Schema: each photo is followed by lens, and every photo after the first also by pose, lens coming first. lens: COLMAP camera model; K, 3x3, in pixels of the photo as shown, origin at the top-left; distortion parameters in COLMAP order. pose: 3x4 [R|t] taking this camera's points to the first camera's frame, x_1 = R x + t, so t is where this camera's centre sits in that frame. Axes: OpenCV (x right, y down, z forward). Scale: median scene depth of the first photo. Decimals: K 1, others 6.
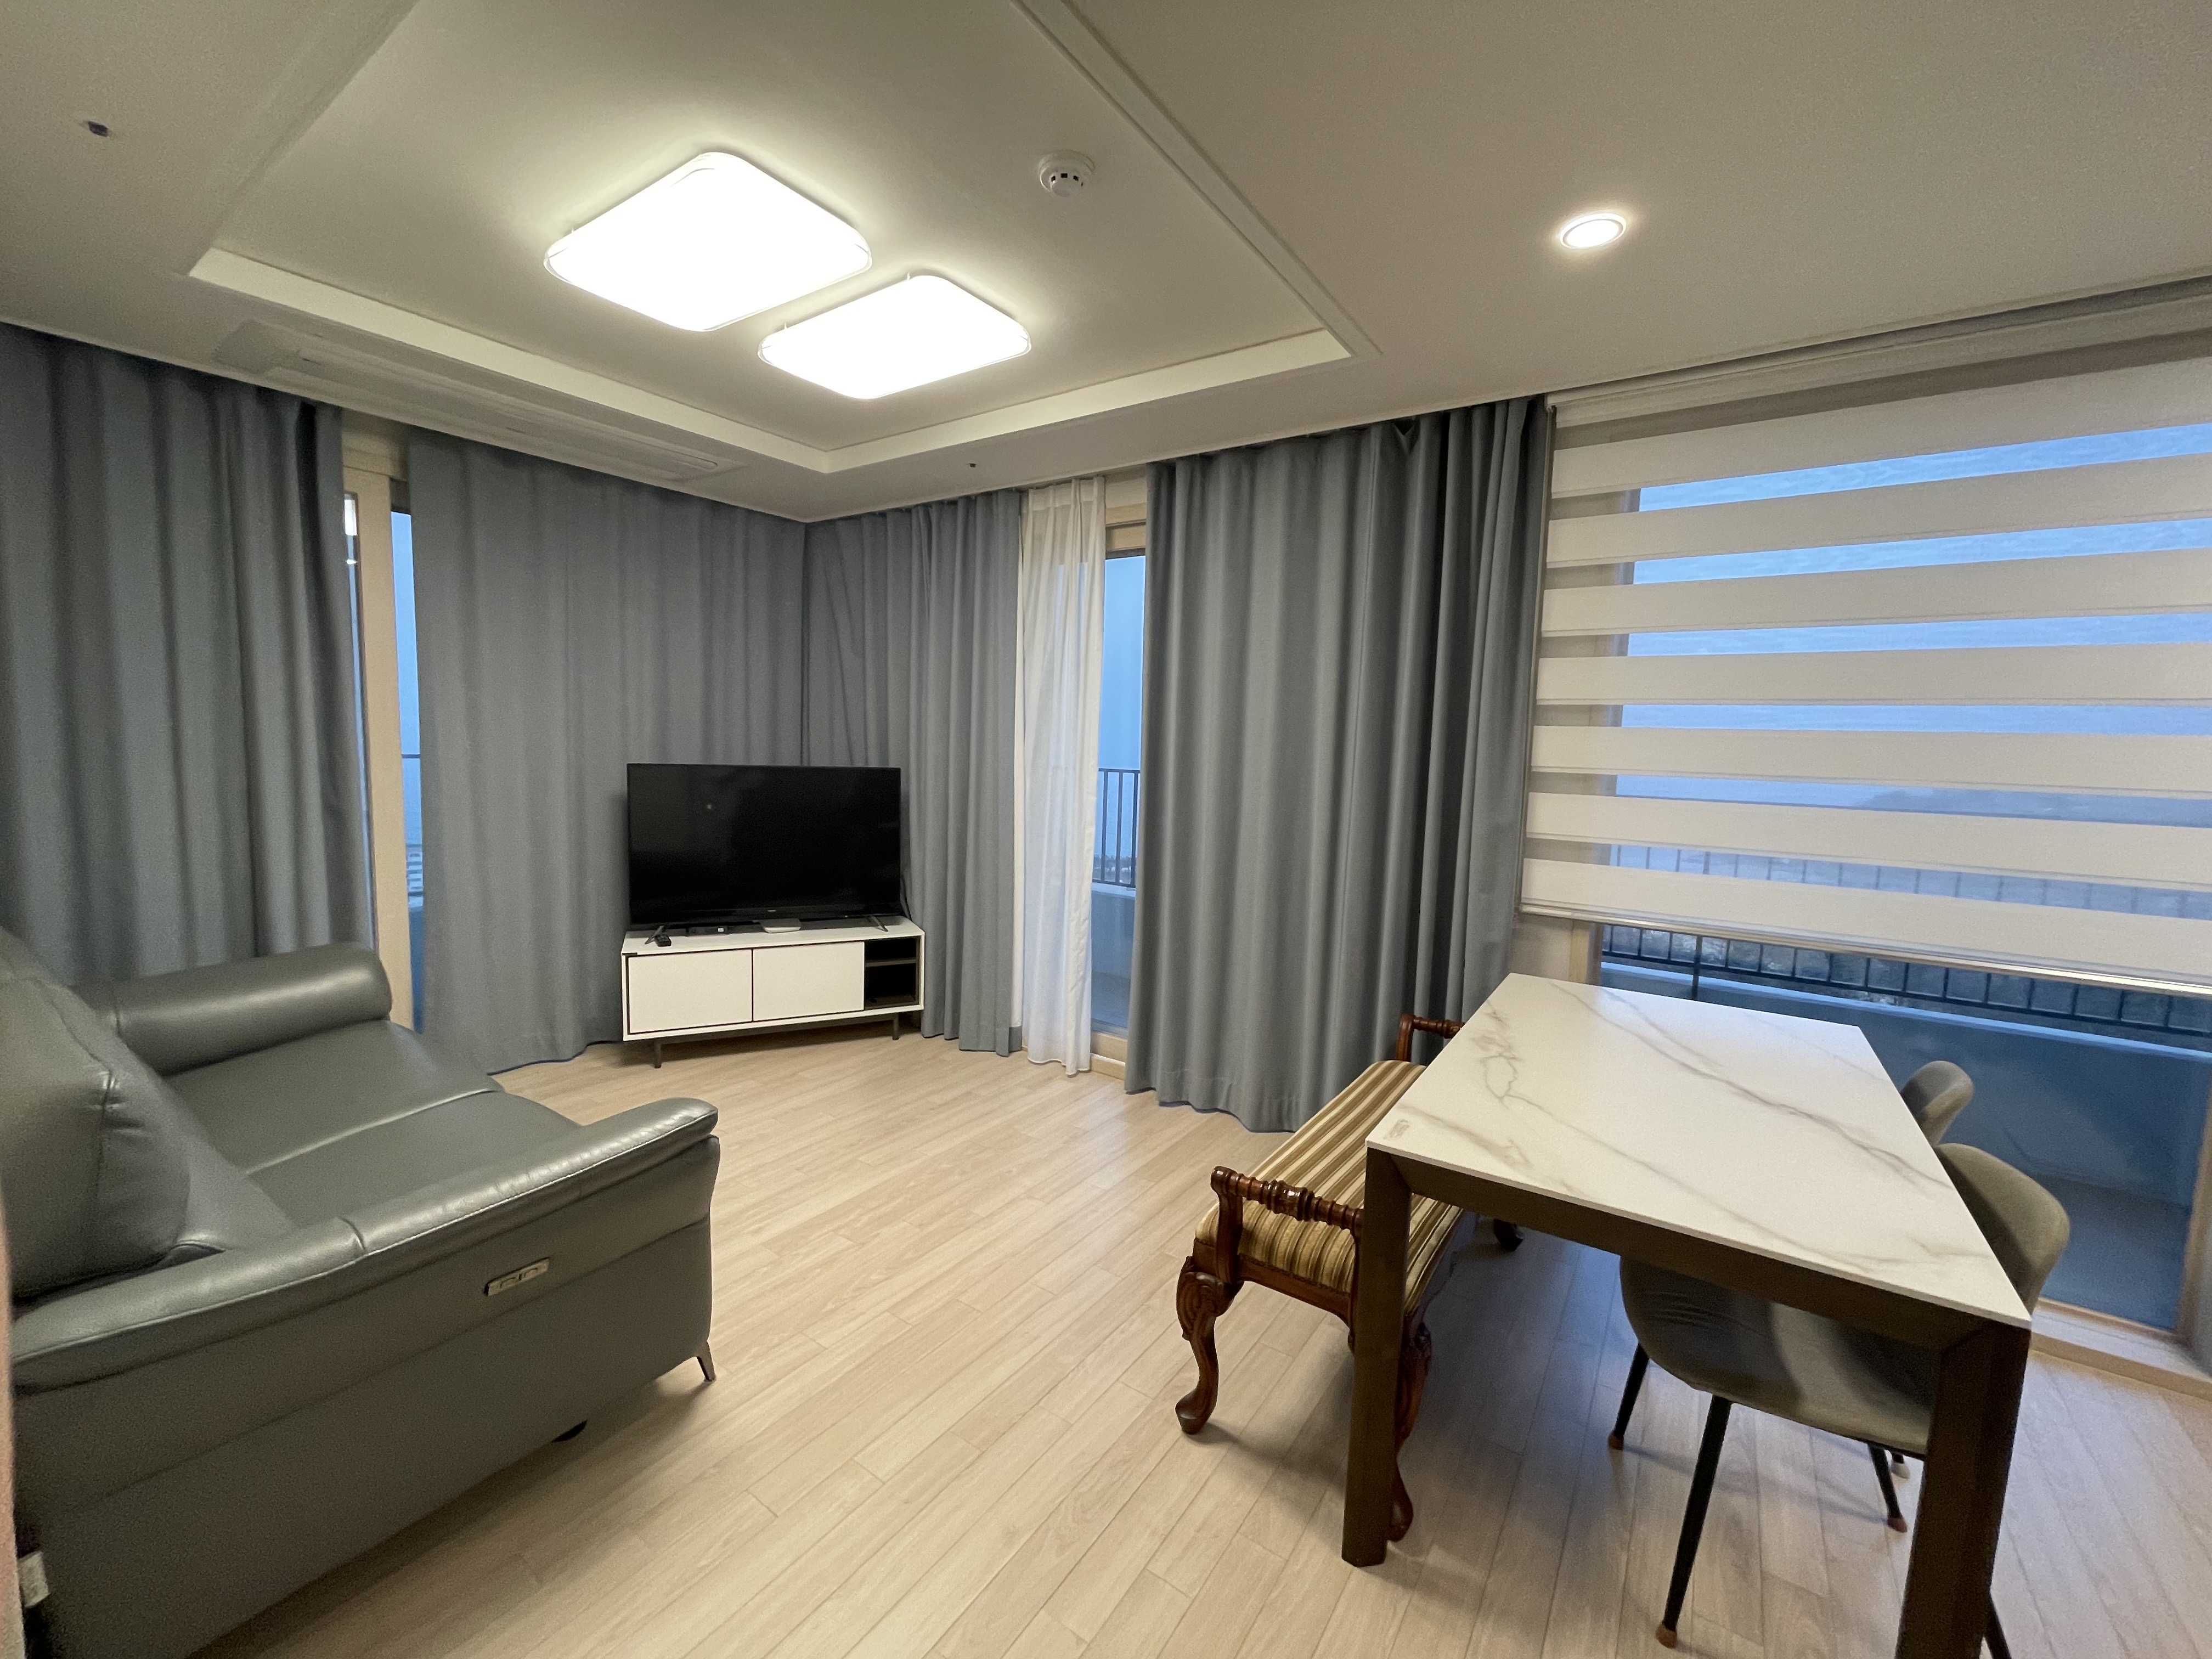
lens RADIAL K [[894.0, 0, 1102.8], [0, 894.0, 828.0], [0, 0, 1]] dist [-0.001290, -0.000061]
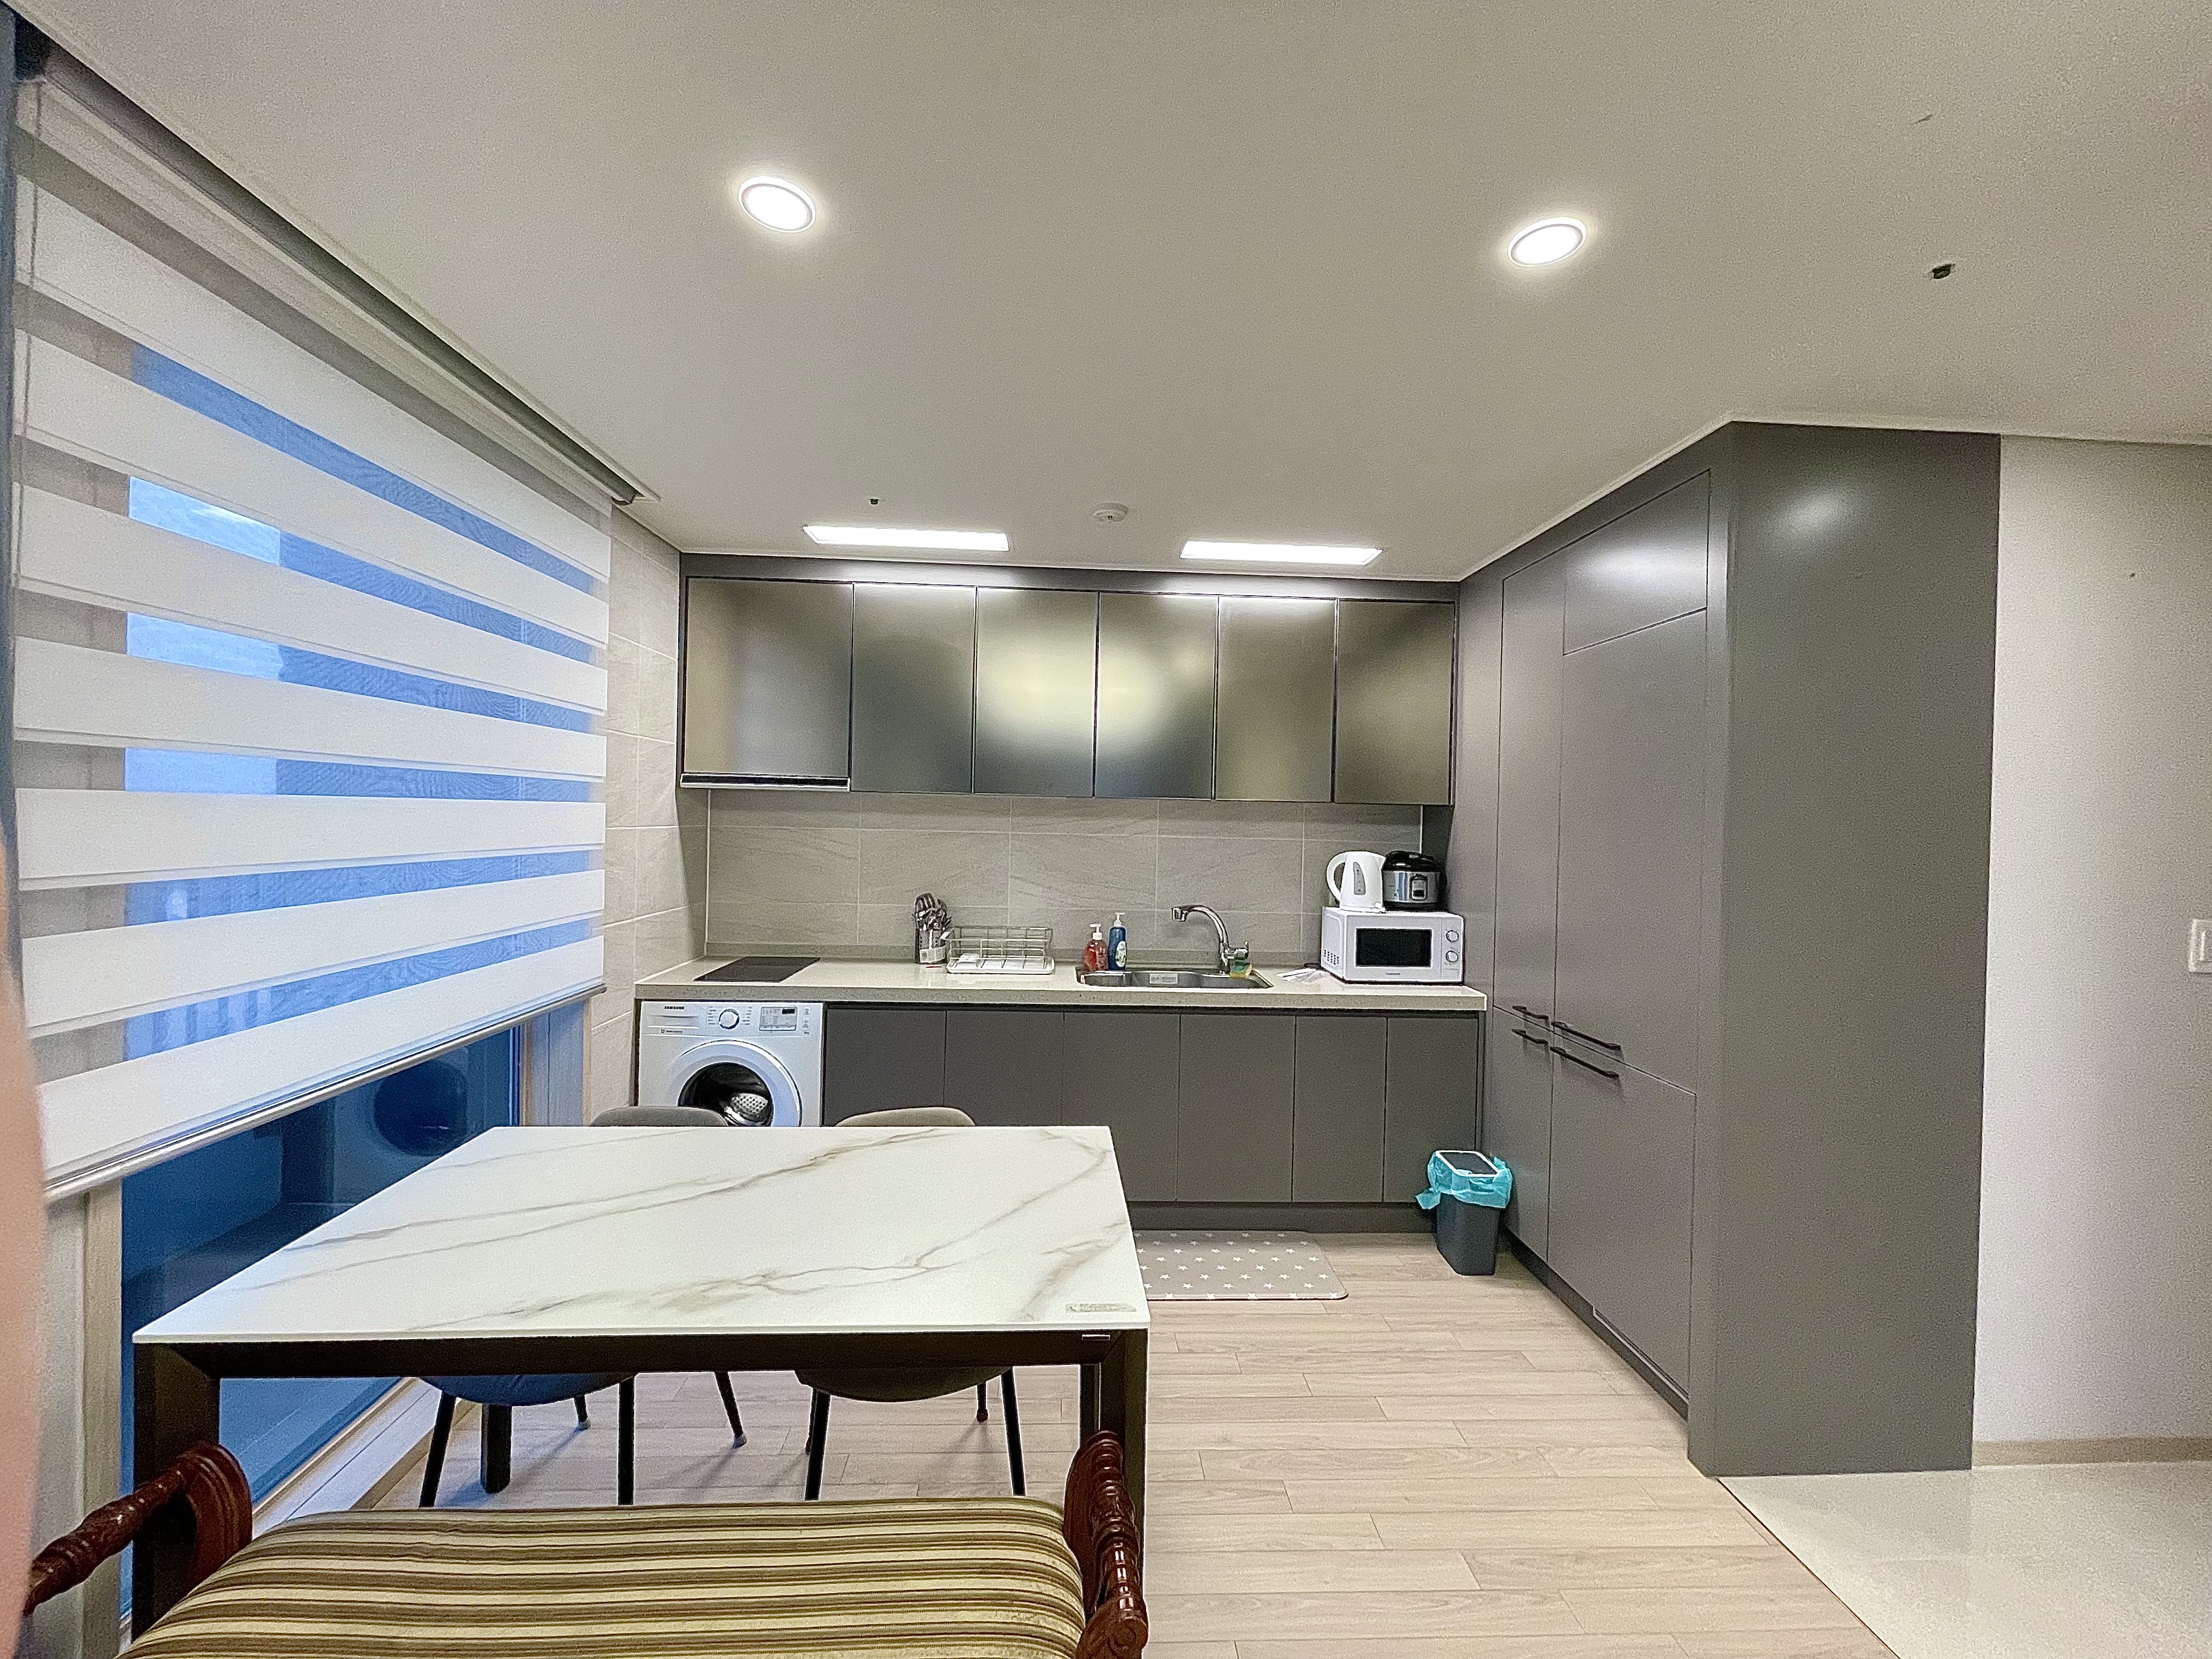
lens RADIAL K [[894.0, 0, 1101.9], [0, 894.0, 823.4], [0, 0, 1]] dist [-0.001290, -0.000061]
pose [[-0.605923, -0.049247, 0.793997, -0.253995], [0.040749, 0.994850, 0.092802, -0.157763], [-0.794479, 0.088585, -0.600796, 1.139161]]
